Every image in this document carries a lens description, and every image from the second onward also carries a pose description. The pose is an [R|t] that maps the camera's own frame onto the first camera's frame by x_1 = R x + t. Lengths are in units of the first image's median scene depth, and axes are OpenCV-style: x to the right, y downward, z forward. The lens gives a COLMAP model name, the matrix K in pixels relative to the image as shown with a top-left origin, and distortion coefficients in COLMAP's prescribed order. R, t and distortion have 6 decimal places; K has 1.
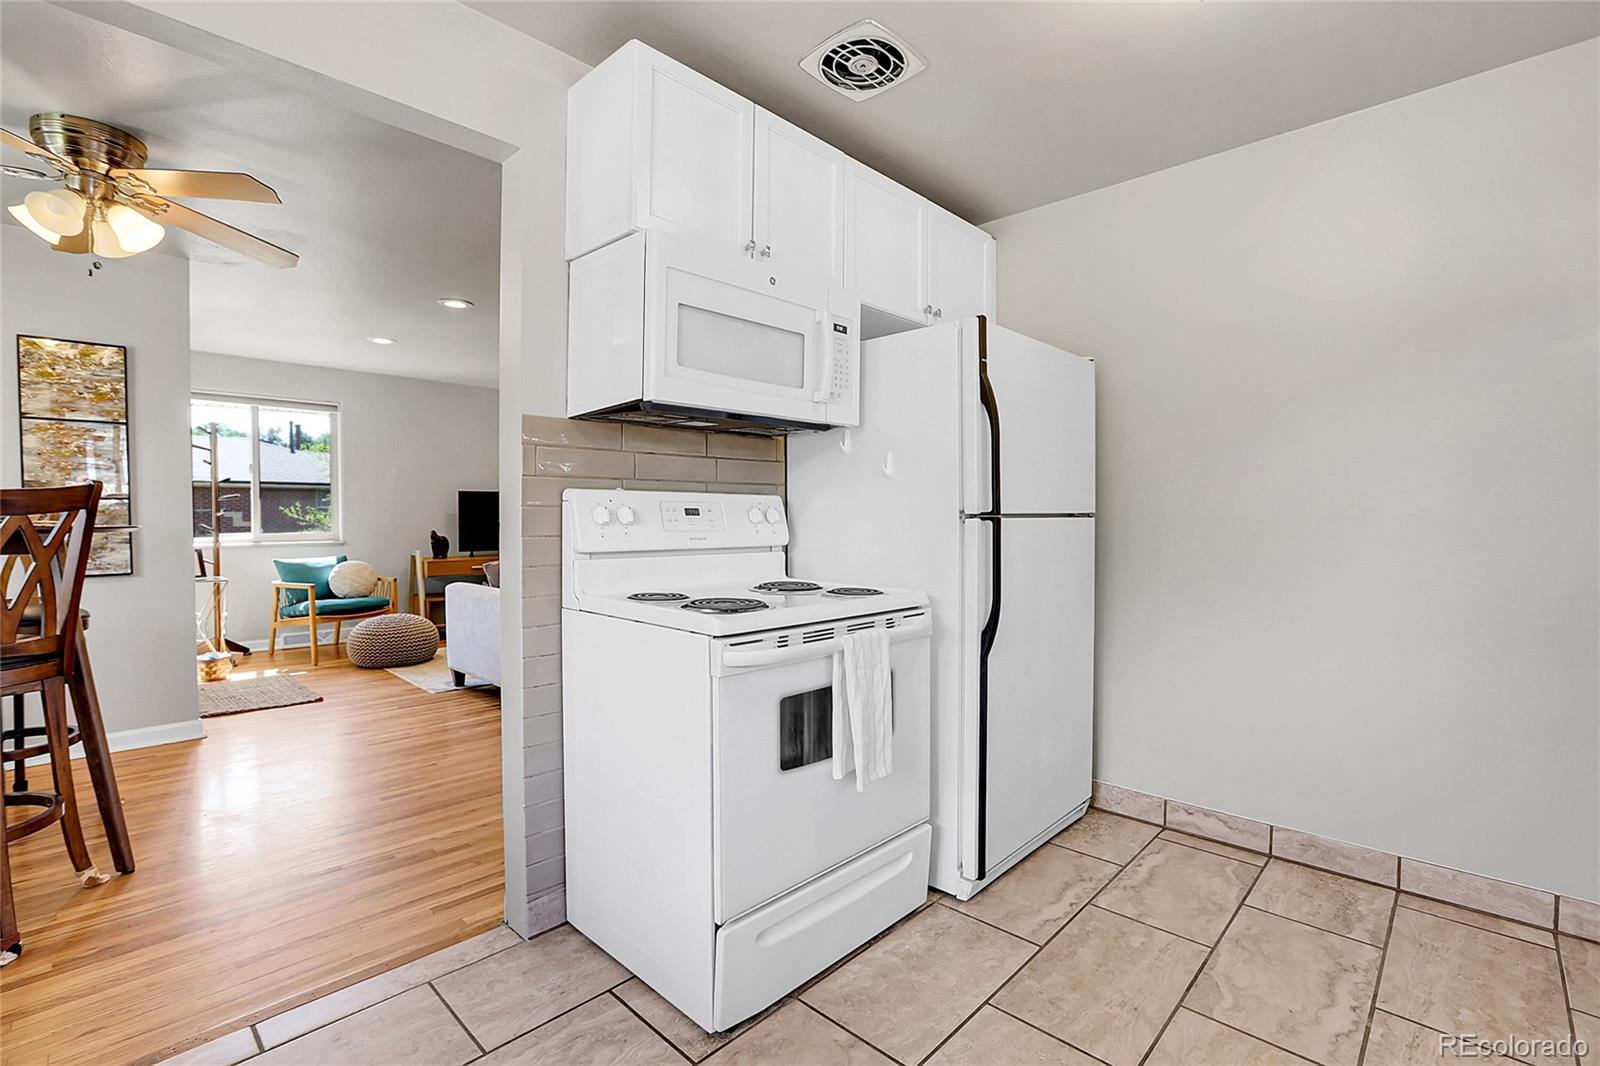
lens RADIAL K [[719.9, 0, 801.0], [0, 719.9, 526.3], [0, 0, 1]] dist [-0.023035, 0.001850]
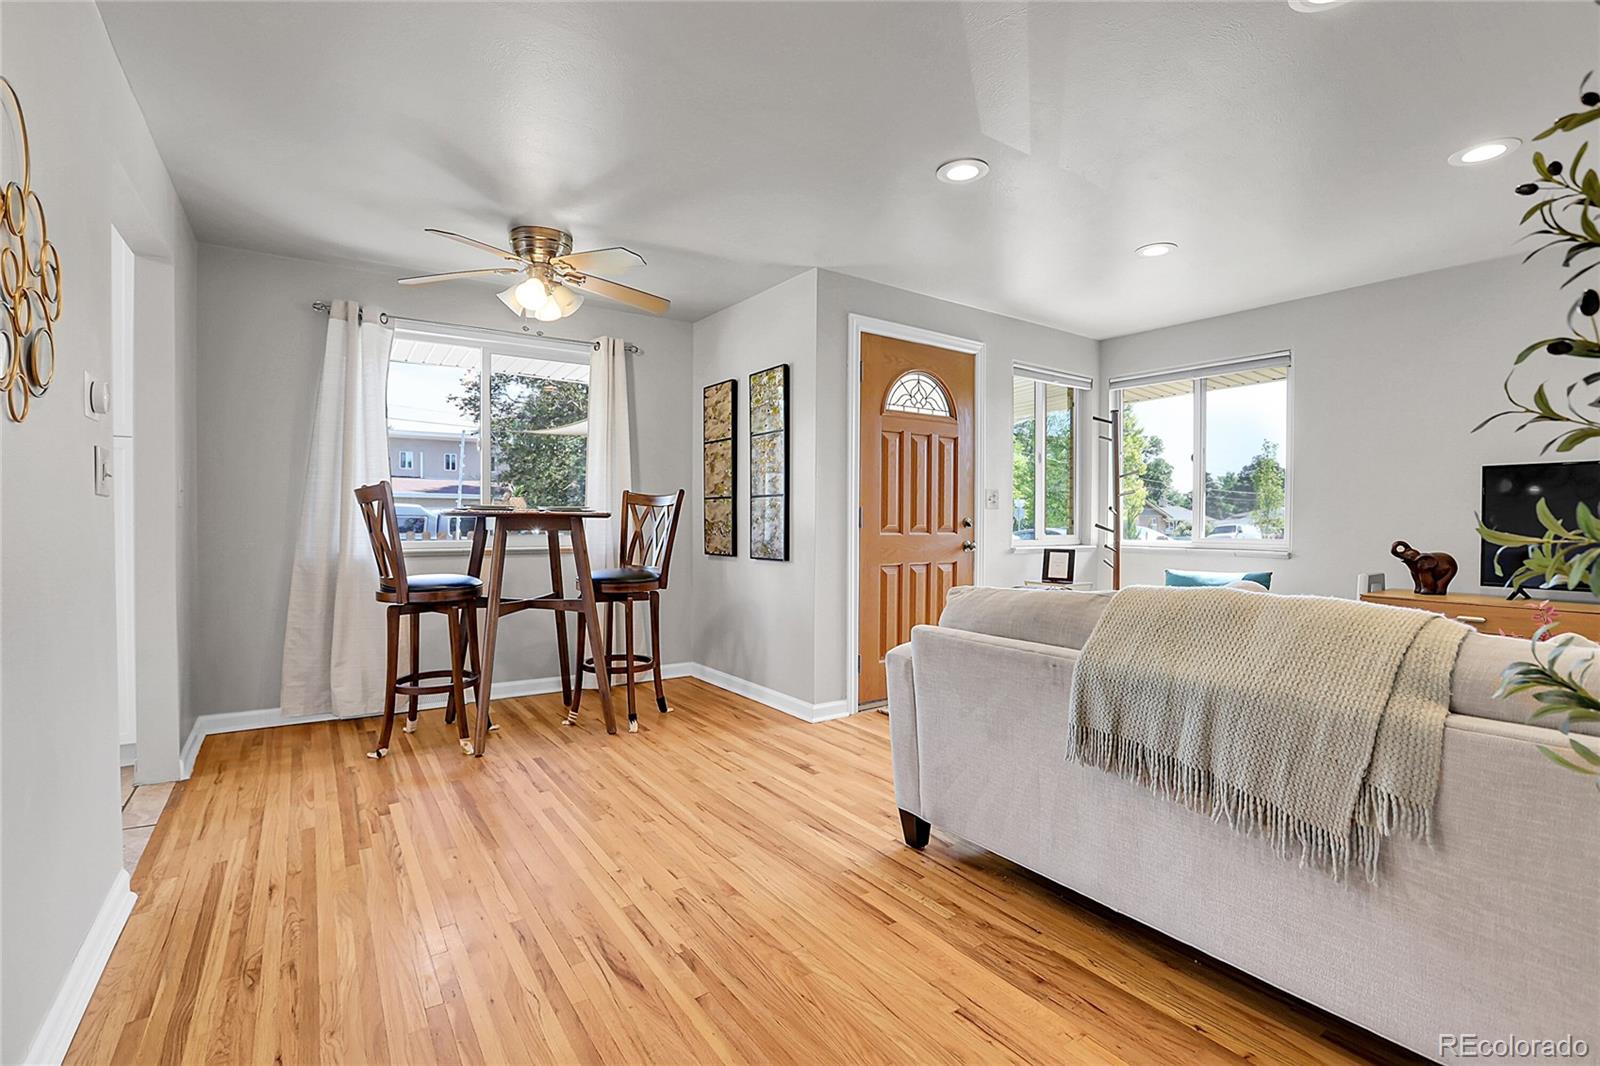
lens RADIAL K [[719.9, 0, 802.8], [0, 719.9, 528.6], [0, 0, 1]] dist [-0.023035, 0.001850]
pose [[-0.206112, 0.010343, -0.978474, 0.224243], [-0.024722, 0.999570, 0.015774, -0.001671], [0.978216, 0.027441, -0.205768, 1.385330]]
